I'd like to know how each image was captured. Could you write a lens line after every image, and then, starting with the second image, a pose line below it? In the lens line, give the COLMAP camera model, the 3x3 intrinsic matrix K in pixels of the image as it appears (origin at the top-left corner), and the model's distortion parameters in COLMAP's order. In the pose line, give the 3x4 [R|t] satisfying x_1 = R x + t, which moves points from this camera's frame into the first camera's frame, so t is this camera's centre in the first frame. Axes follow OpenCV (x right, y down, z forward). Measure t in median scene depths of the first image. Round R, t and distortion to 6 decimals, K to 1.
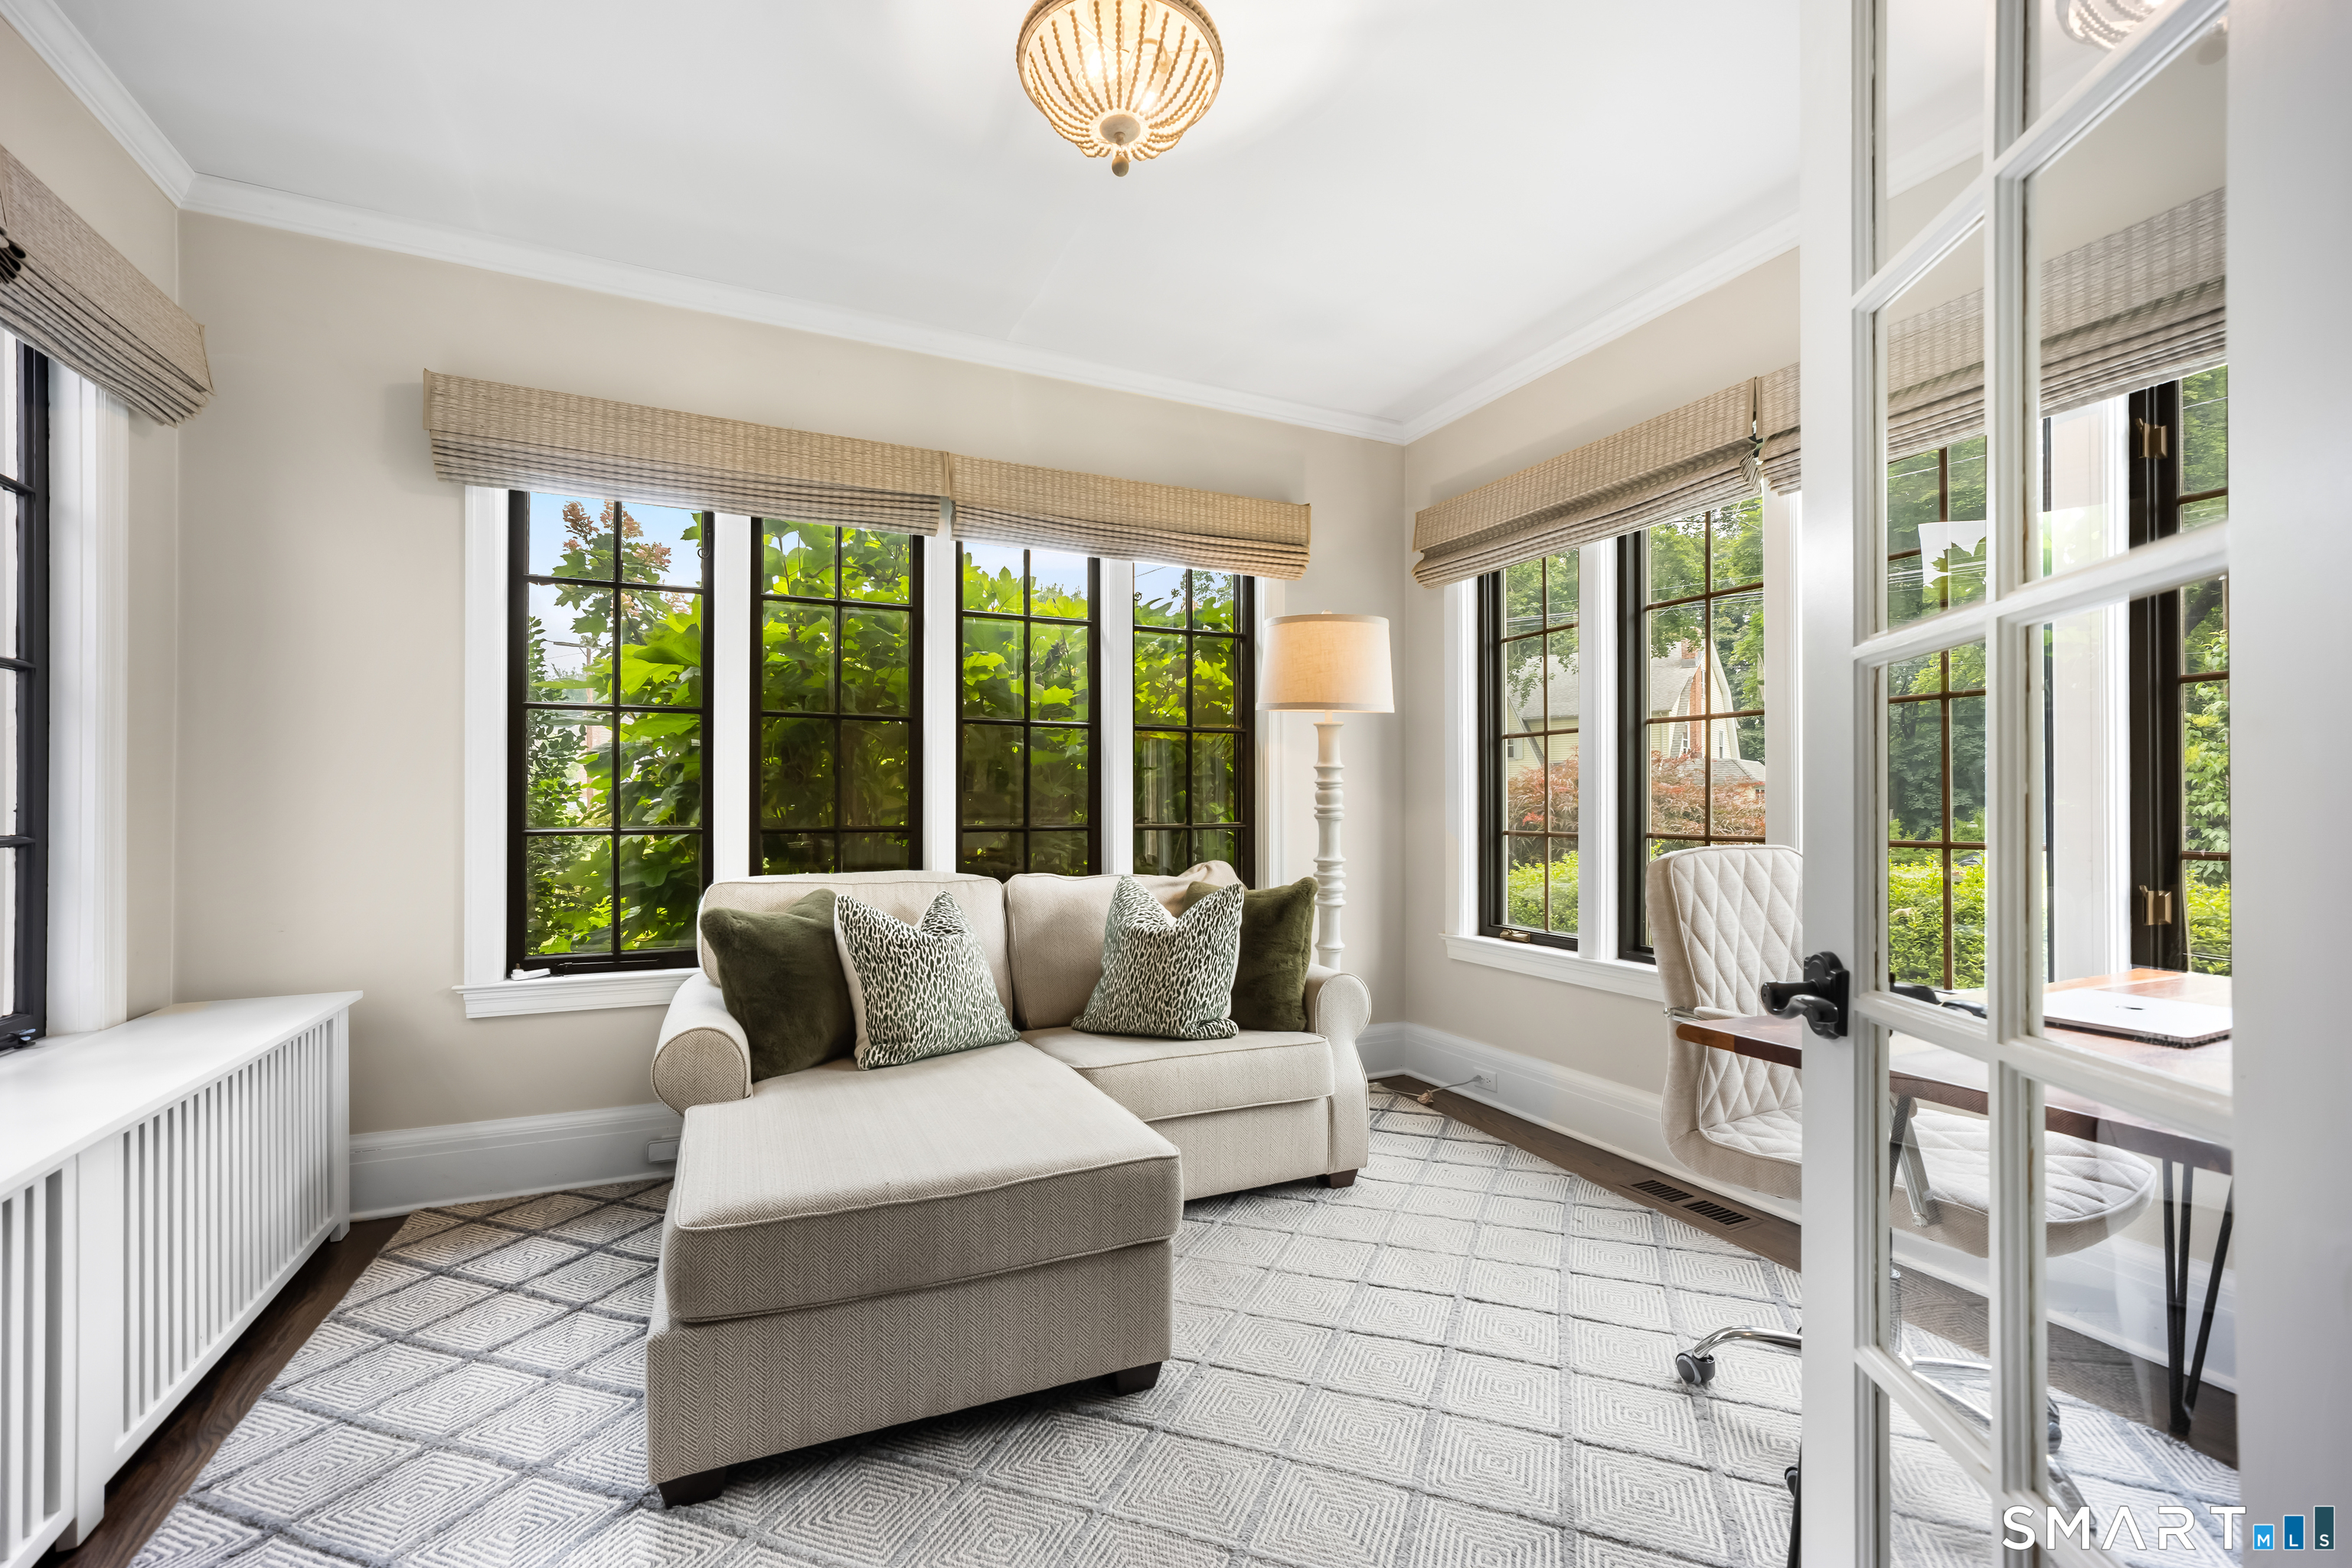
lens RADIAL K [[1050.6, 0, 1173.0], [0, 1050.6, 795.7], [0, 0, 1]] dist [-0.000166, -0.000030]
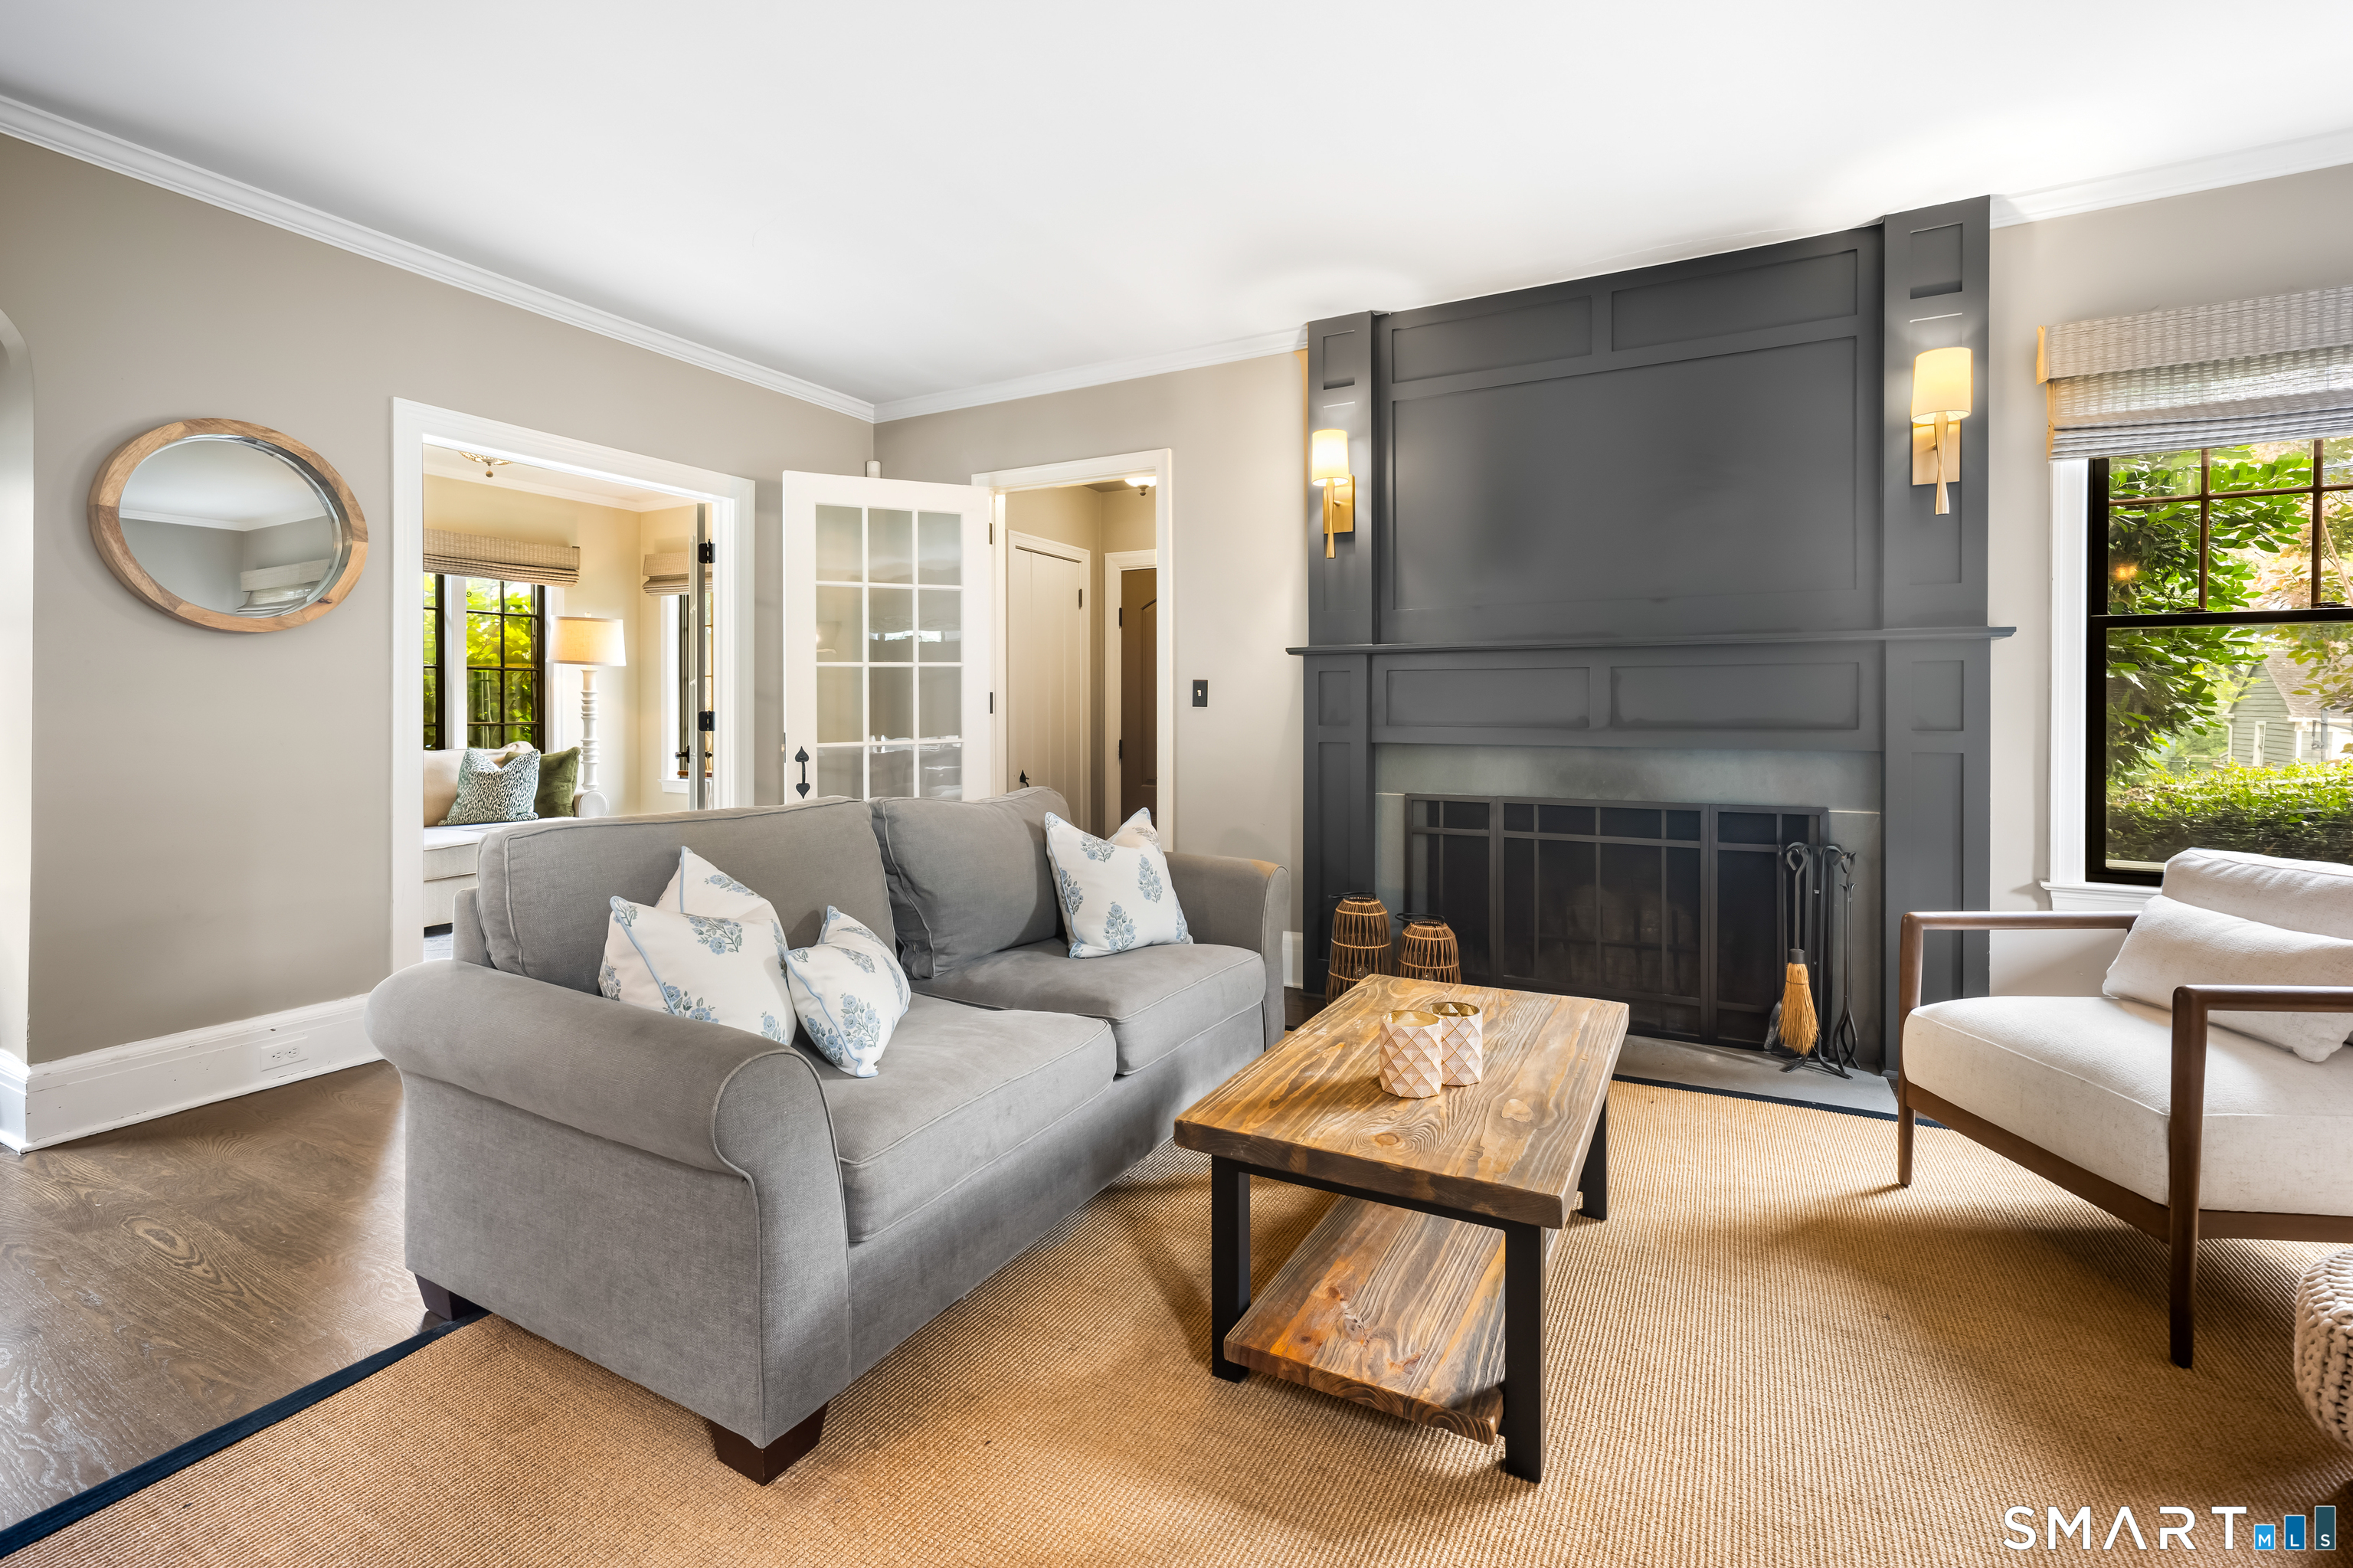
lens RADIAL K [[1051.1, 0, 1173.1], [0, 1051.1, 707.6], [0, 0, 1]] dist [-0.000166, -0.000030]
pose [[0.812592, 0.000109, 0.582832, -0.108699], [-0.006377, 0.999942, 0.008703, -0.022652], [-0.582798, -0.010789, 0.812546, -1.221596]]
